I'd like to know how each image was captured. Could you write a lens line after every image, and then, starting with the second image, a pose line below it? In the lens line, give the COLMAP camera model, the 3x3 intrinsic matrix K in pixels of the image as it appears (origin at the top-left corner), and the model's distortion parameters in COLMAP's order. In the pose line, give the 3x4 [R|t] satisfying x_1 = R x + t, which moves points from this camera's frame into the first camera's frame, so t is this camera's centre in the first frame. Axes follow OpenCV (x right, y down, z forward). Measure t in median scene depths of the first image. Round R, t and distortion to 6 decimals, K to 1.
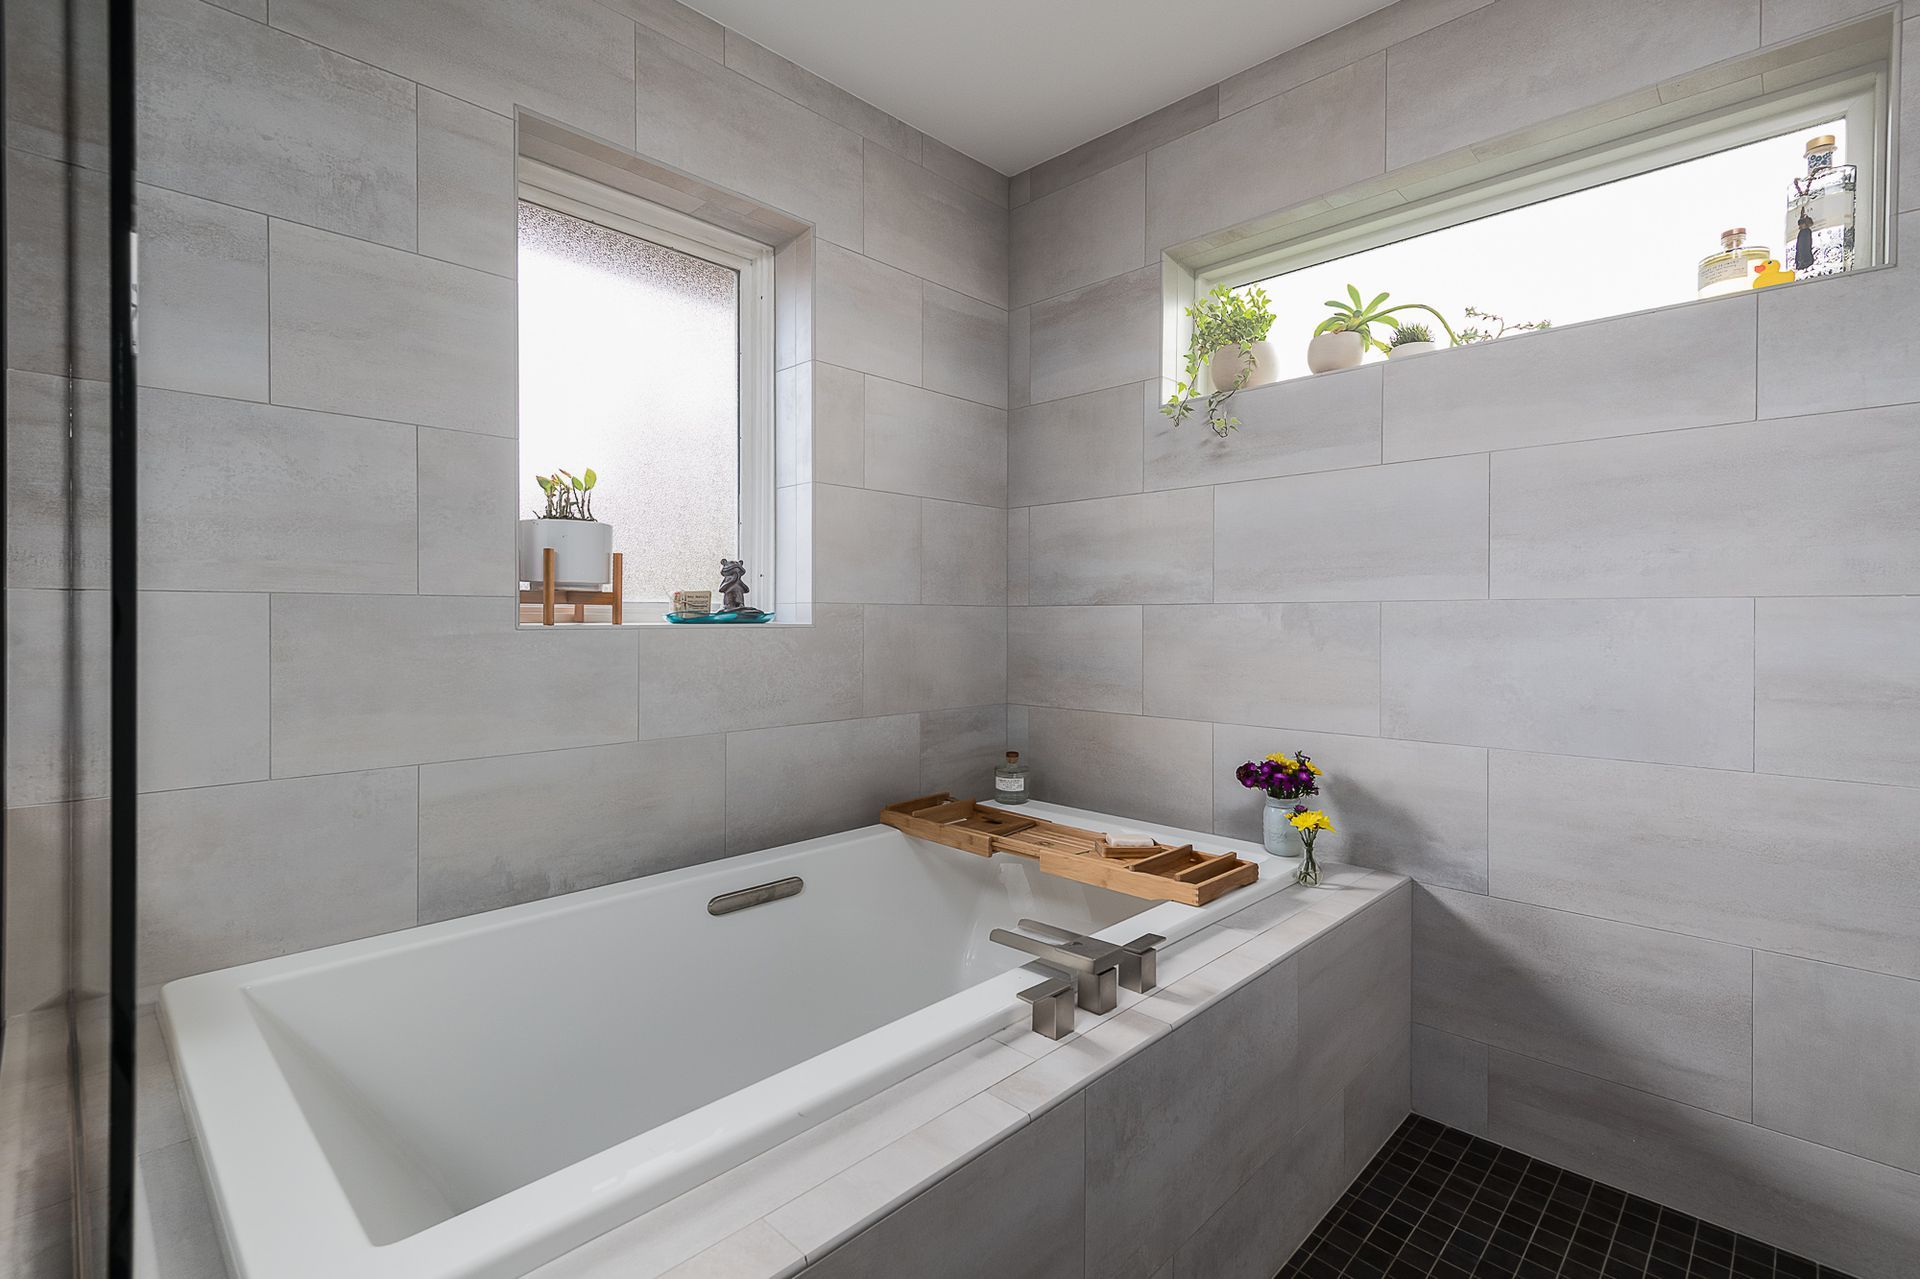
lens RADIAL K [[881.7, 0, 955.0], [0, 881.7, 623.9], [0, 0, 1]] dist [0.052762, -0.027111]
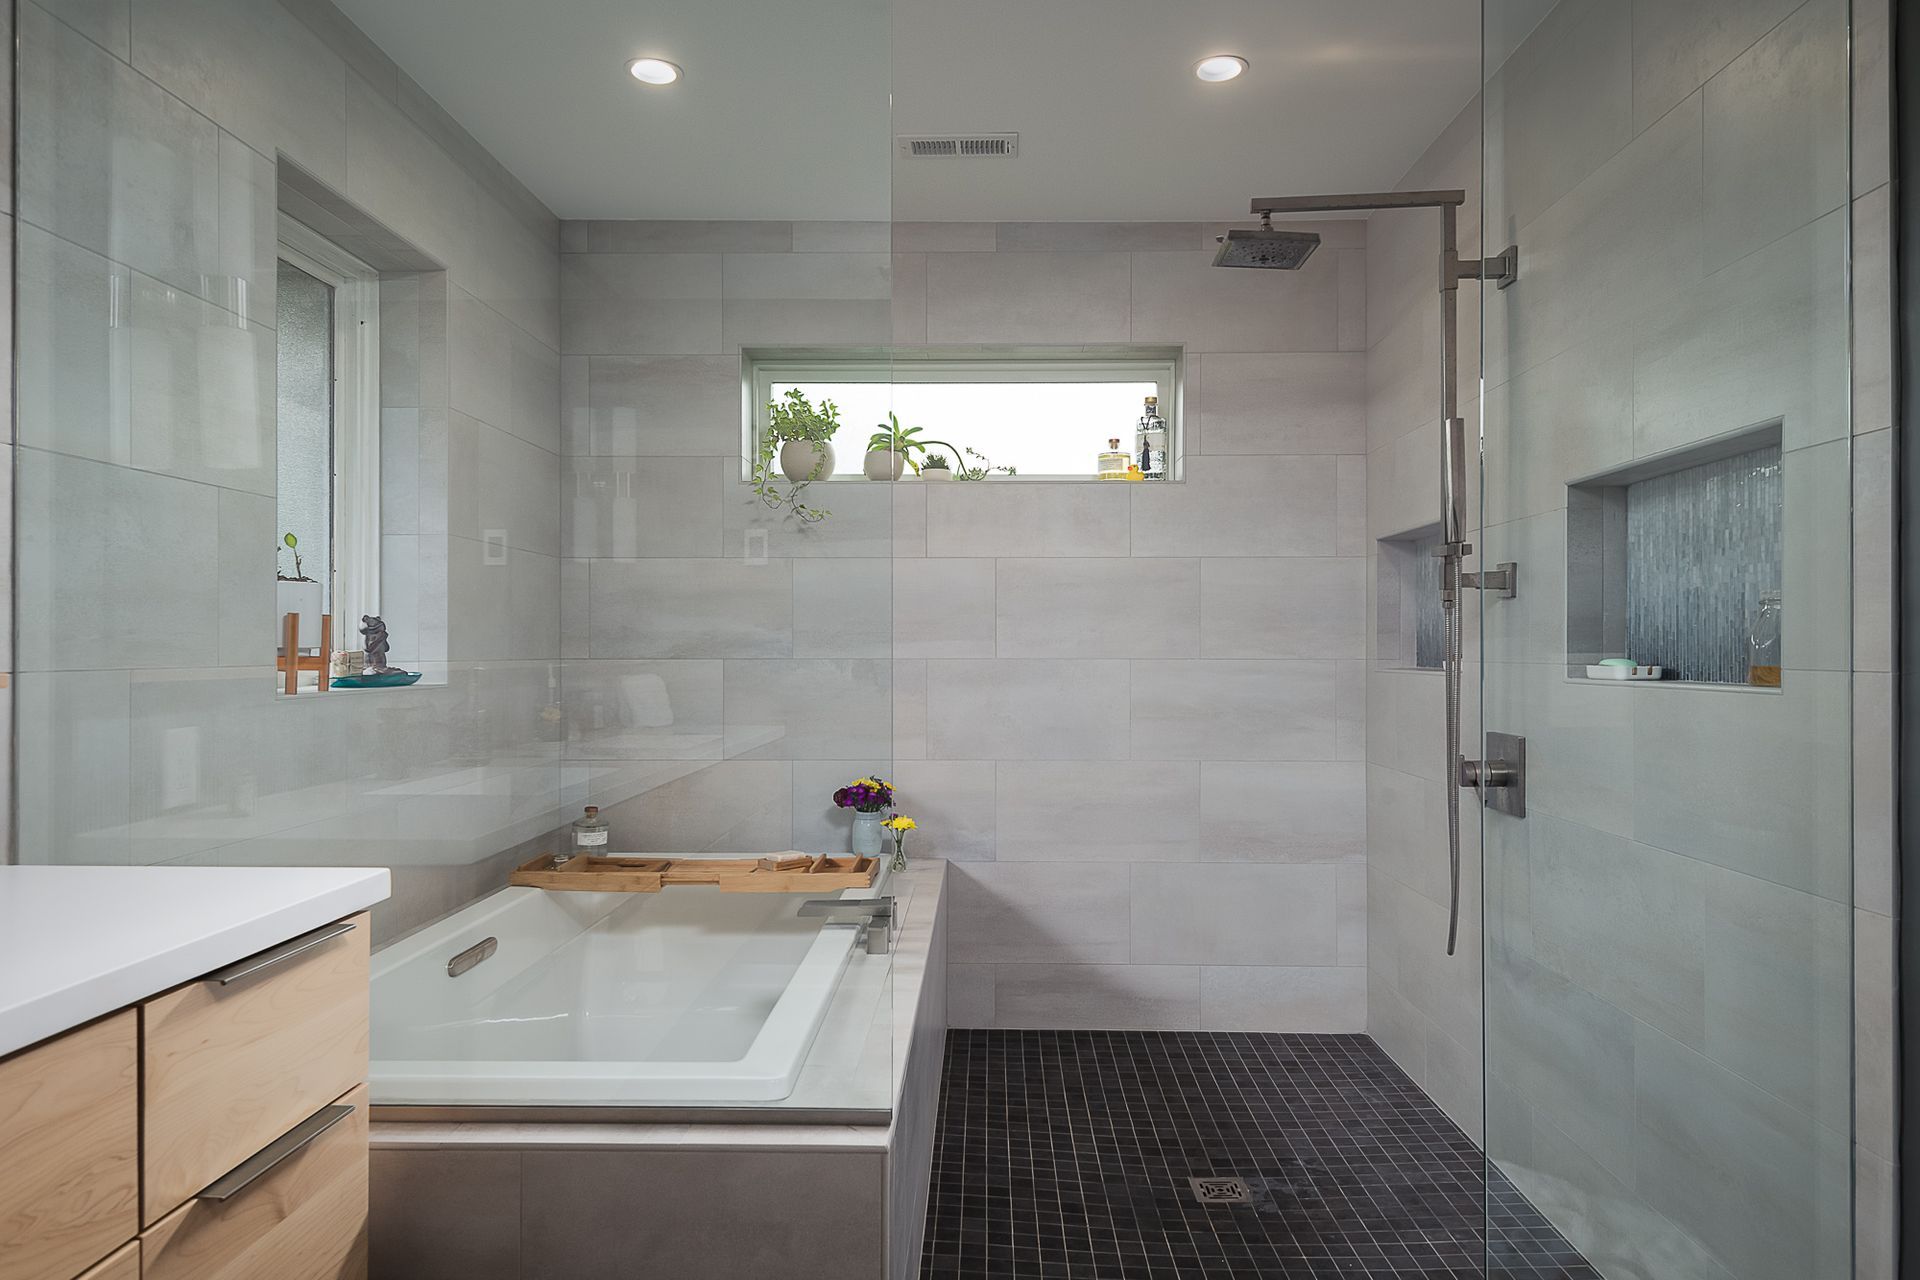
lens RADIAL K [[1247.6, 0, 962.1], [0, 1247.6, 654.1], [0, 0, 1]] dist [0.047833, -0.029188]
pose [[0.728683, -0.005407, 0.684830, -0.770809], [0.005671, 0.999982, 0.001861, -0.035356], [-0.684828, 0.002528, 0.728700, -0.408794]]
